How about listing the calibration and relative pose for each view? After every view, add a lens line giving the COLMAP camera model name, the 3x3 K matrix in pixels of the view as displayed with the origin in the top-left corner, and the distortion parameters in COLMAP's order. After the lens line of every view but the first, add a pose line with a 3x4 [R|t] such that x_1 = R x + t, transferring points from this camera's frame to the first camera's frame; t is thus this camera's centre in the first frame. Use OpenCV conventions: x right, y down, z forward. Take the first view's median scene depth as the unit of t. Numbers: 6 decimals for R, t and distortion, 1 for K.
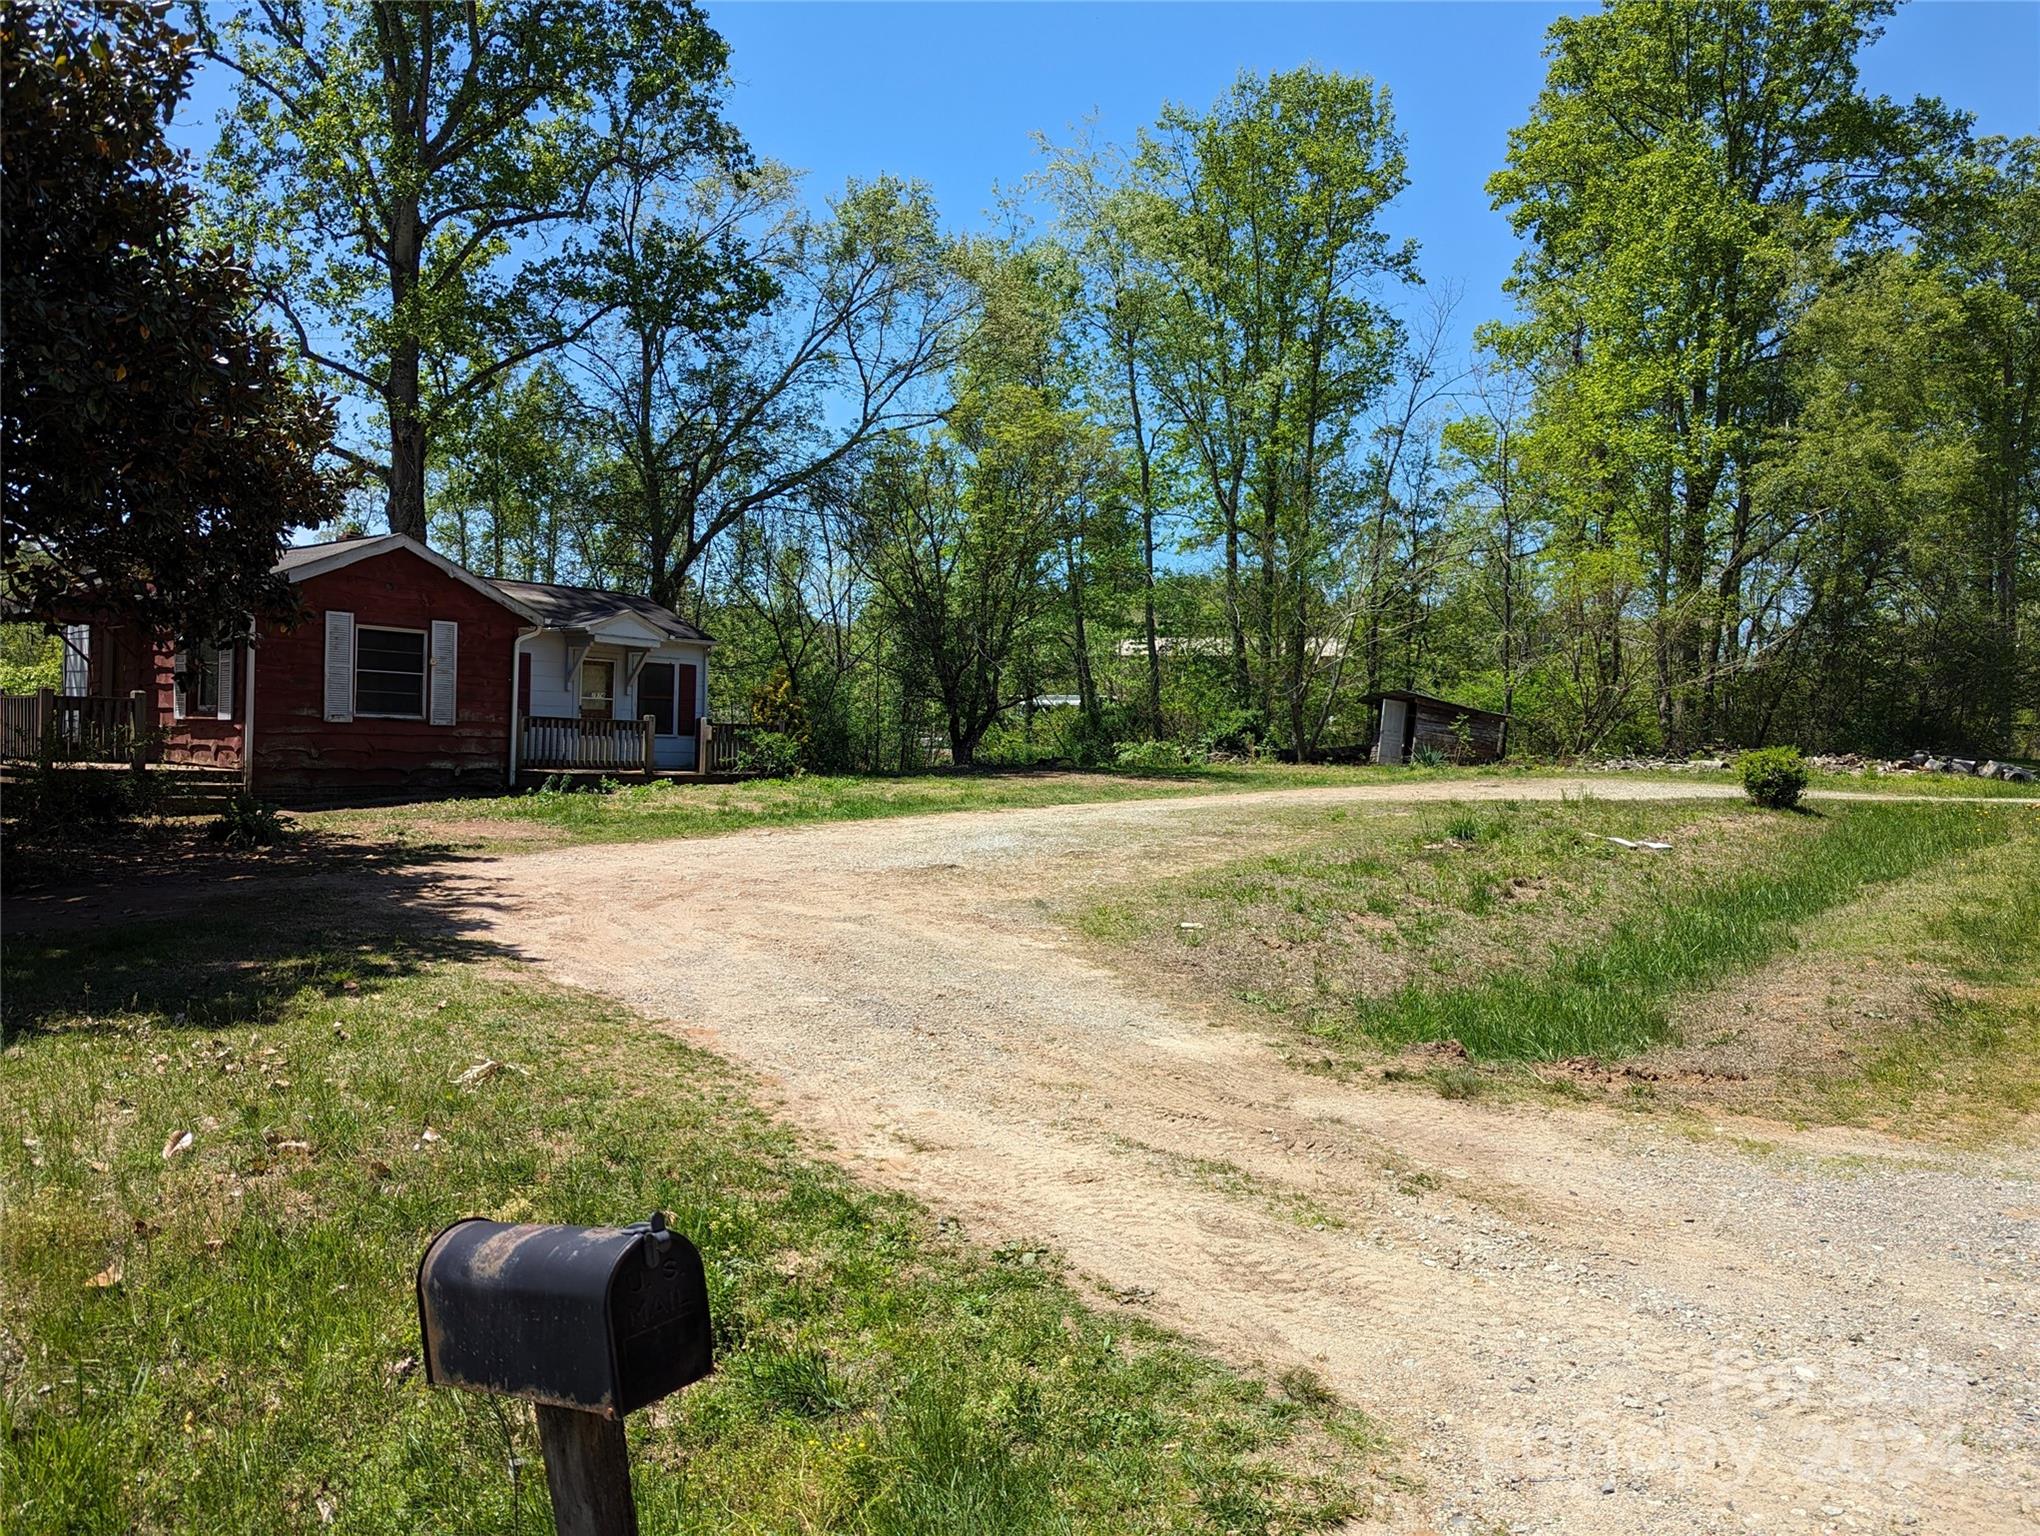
lens RADIAL K [[1437.2, 0, 1000.6], [0, 1437.2, 771.2], [0, 0, 1]] dist [0.035925, -0.000228]
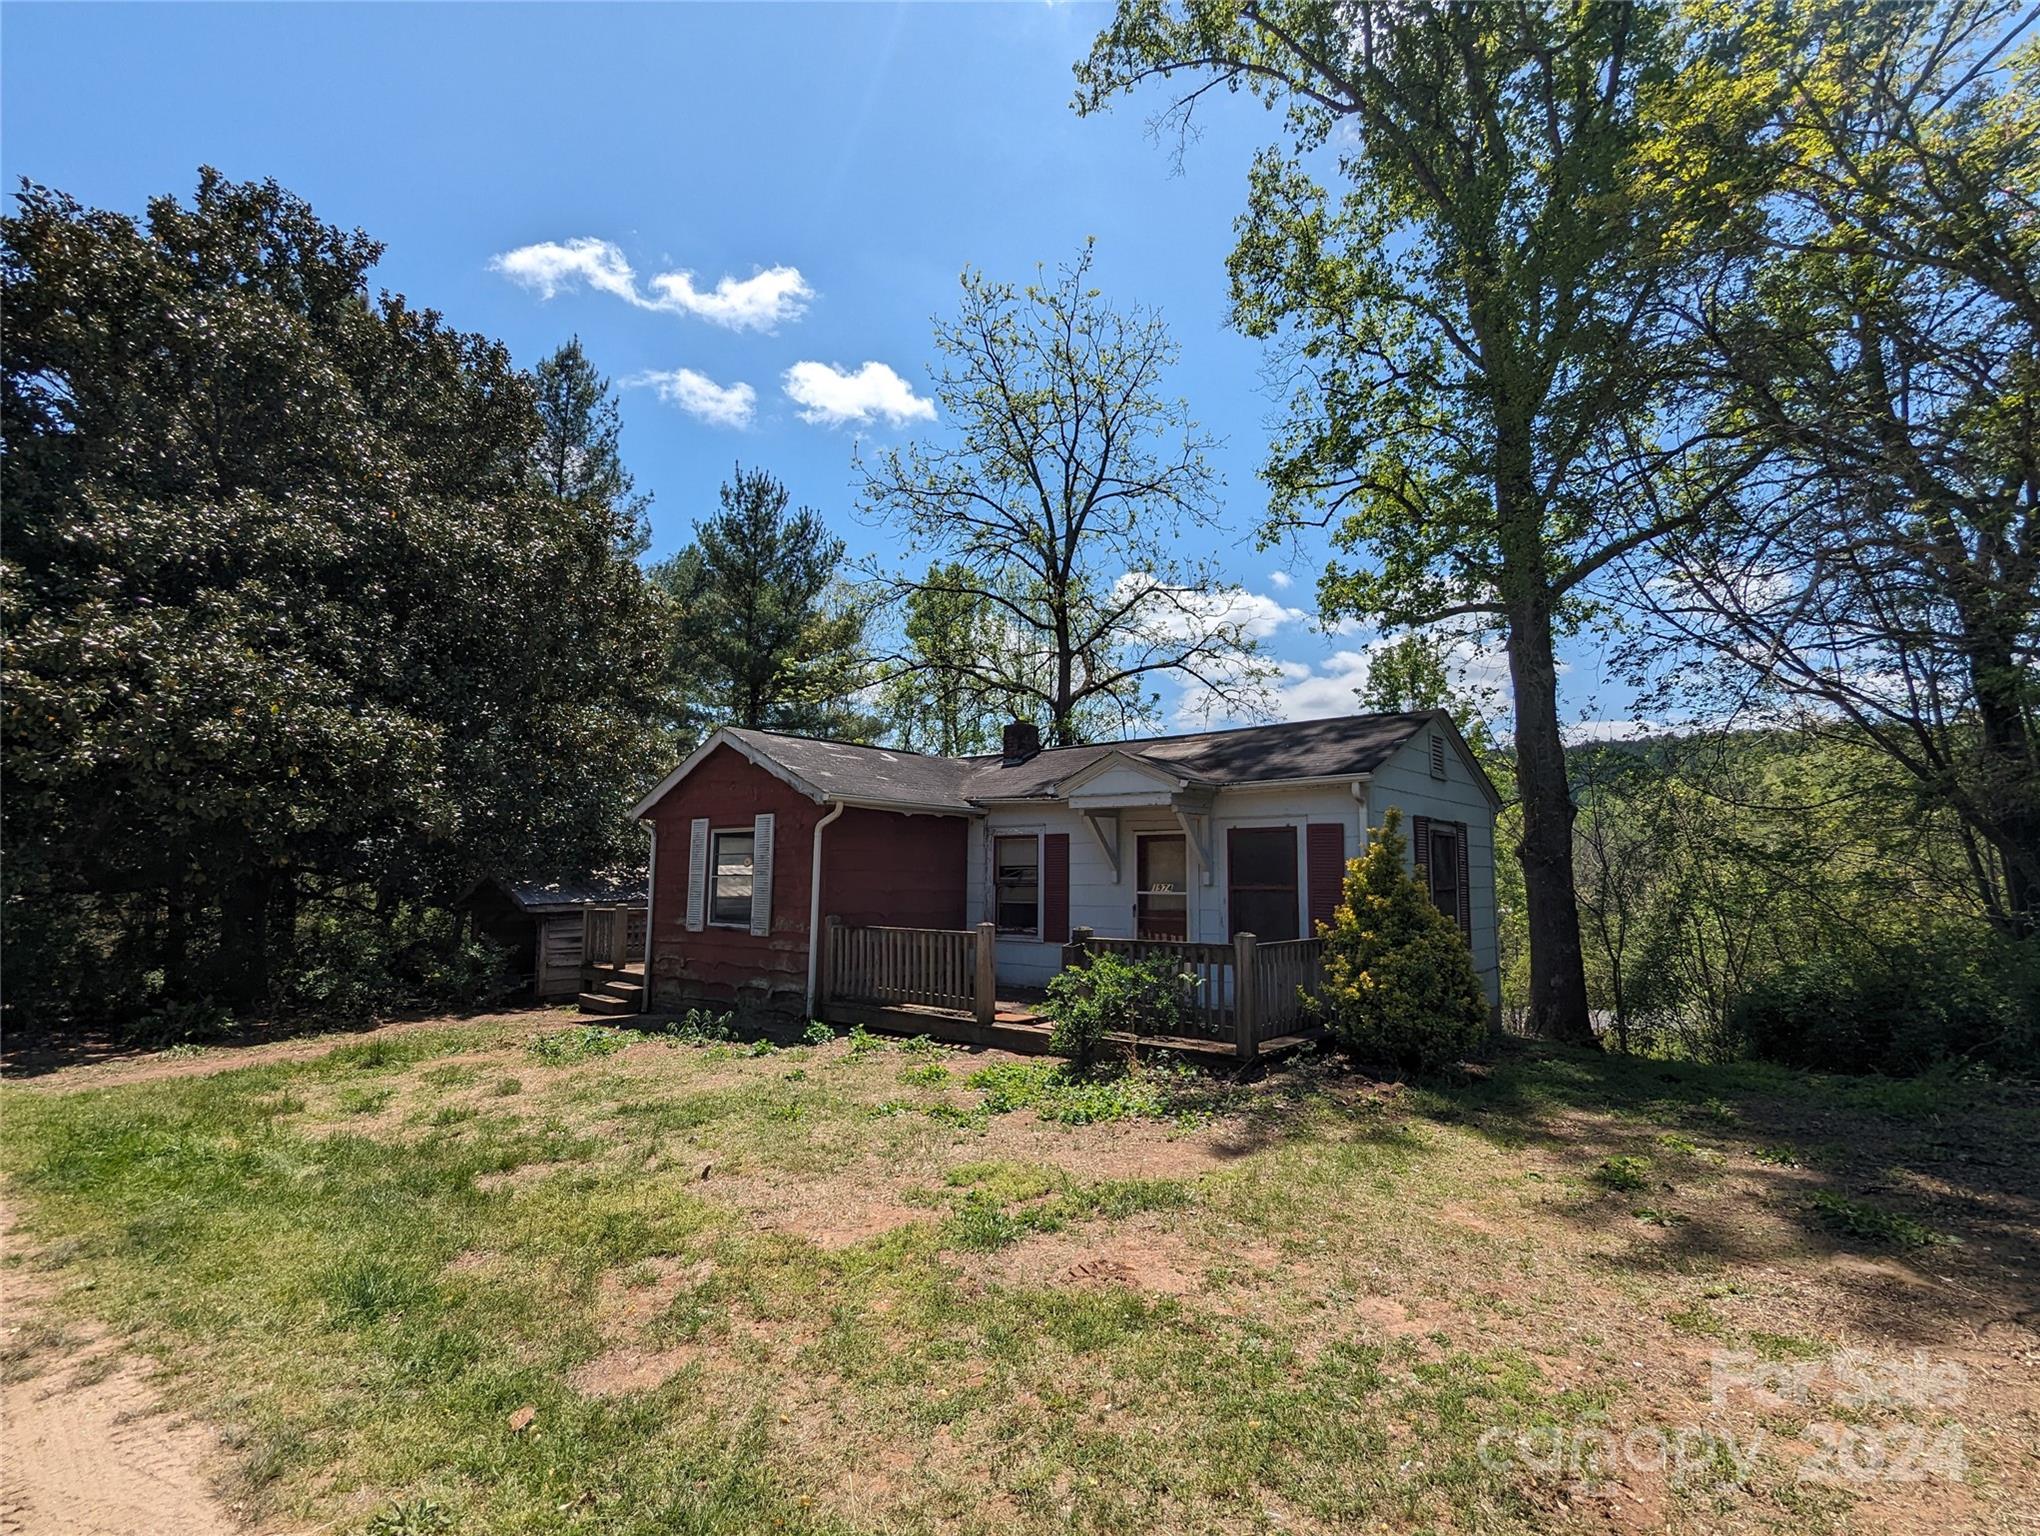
lens RADIAL K [[976.9, 0, 1022.1], [0, 976.9, 763.1], [0, 0, 1]] dist [0.000813, 0.001991]
pose [[-0.021806, -0.153957, -0.987837, 0.196383], [-0.029683, 0.987736, -0.153286, -0.049411], [0.999321, 0.025980, -0.026109, 1.184461]]
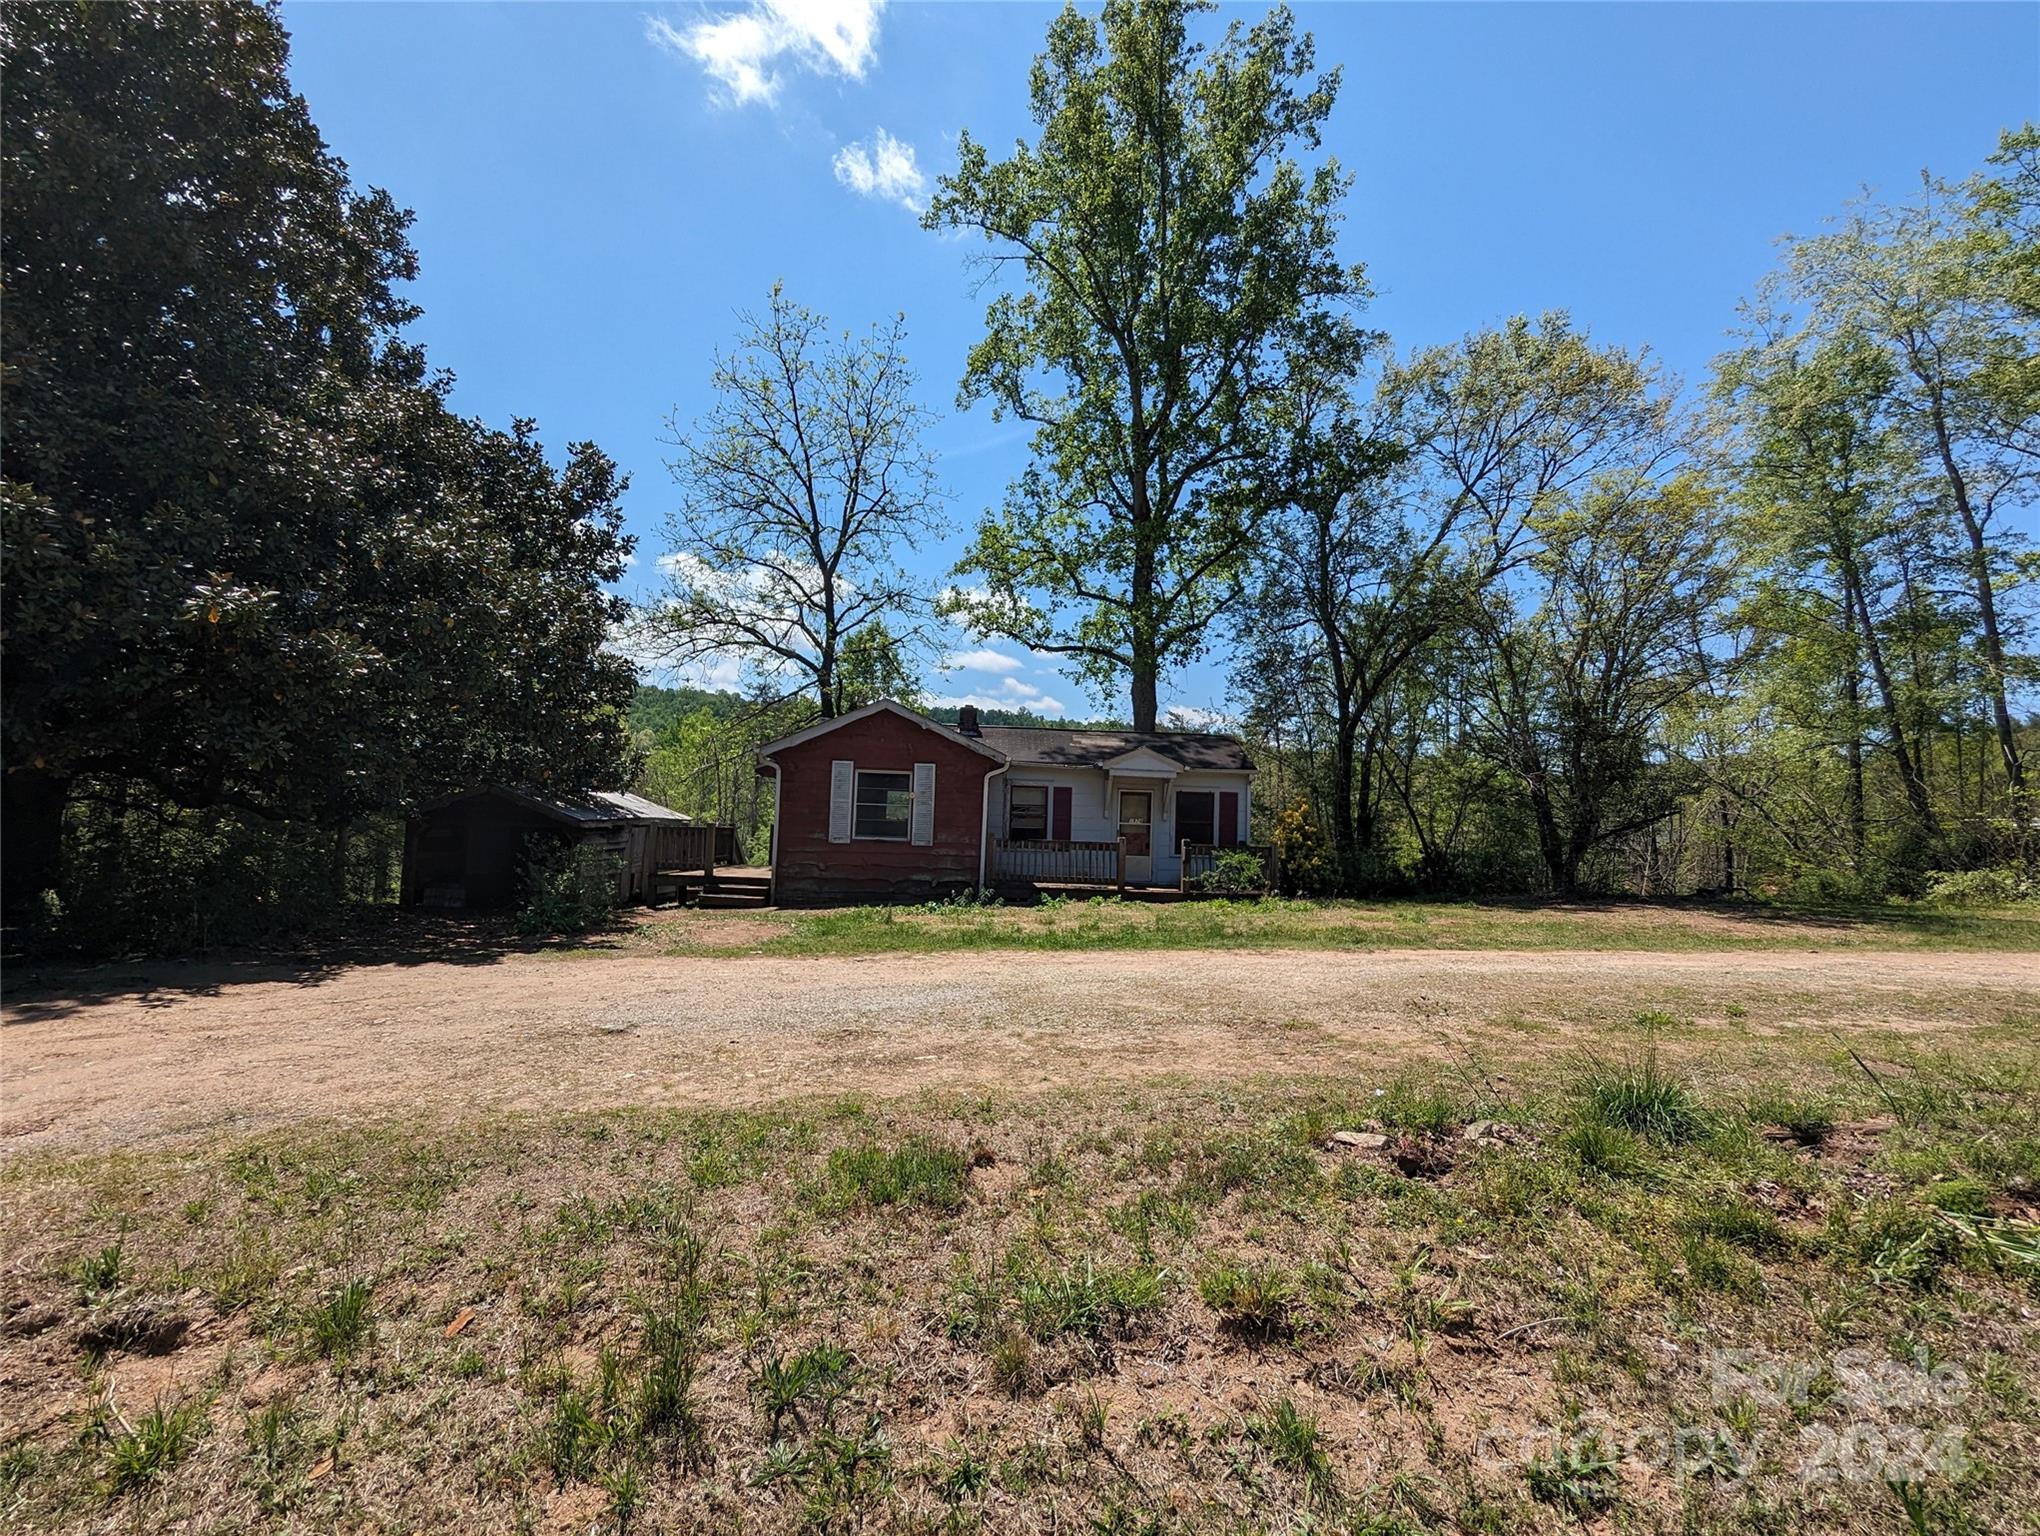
lens RADIAL K [[963.3, 0, 1020.0], [0, 963.3, 768.0], [0, 0, 1]] dist [-0.003845, -0.001029]
pose [[0.660208, -0.061771, -0.748538, 0.308550], [-0.027335, 0.993976, -0.106135, -0.012569], [0.750585, 0.090532, 0.654542, 0.515492]]
